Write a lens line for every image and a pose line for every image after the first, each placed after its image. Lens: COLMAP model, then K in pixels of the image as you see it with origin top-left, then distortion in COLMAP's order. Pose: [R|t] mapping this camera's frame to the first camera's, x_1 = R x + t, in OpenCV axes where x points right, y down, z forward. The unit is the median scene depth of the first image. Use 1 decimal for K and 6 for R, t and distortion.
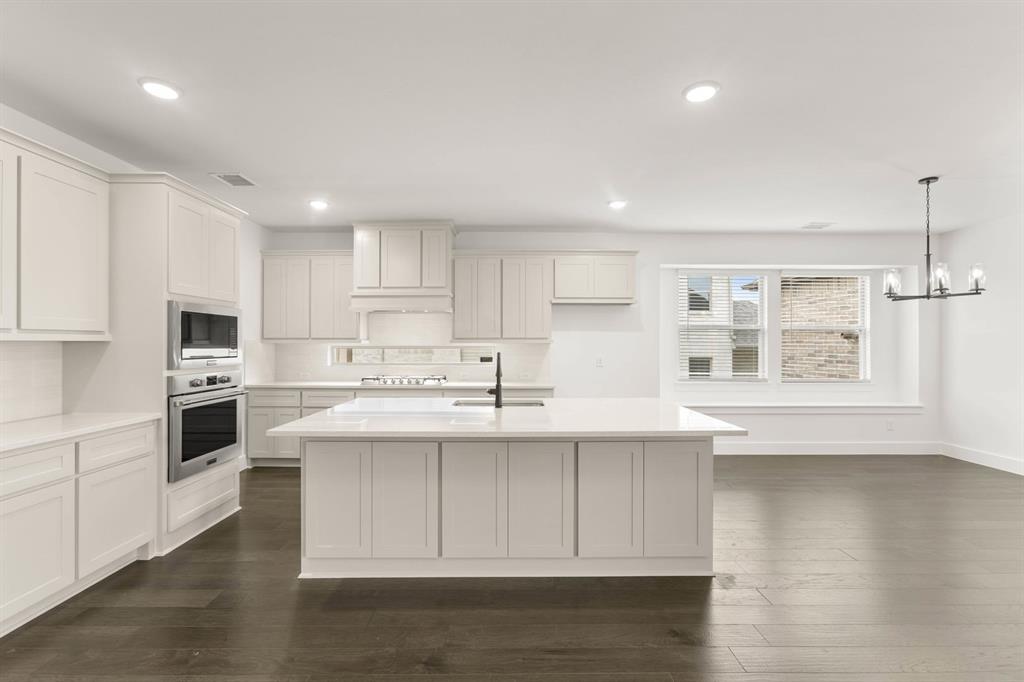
lens RADIAL K [[456.2, 0, 512.7], [0, 456.2, 343.2], [0, 0, 1]] dist [-0.024294, 0.017425]
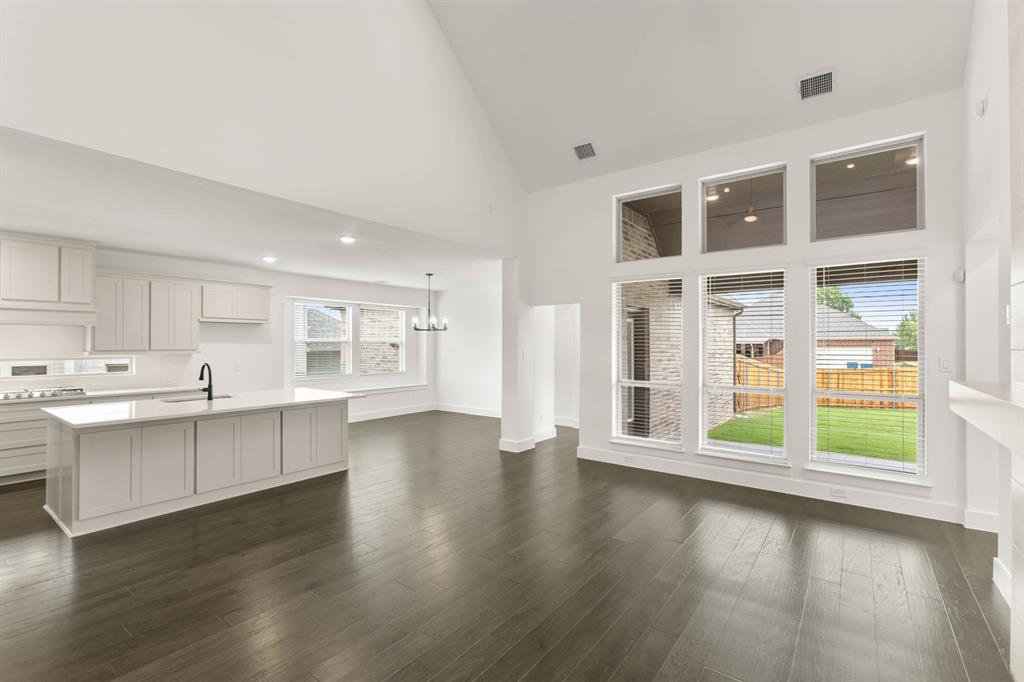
lens RADIAL K [[456.2, 0, 512.7], [0, 456.2, 343.2], [0, 0, 1]] dist [-0.024294, 0.017425]
pose [[0.610926, 0.001378, 0.791686, -0.381980], [0.000437, 0.999998, -0.002078, -0.026417], [-0.791688, 0.001615, 0.610924, -0.440251]]
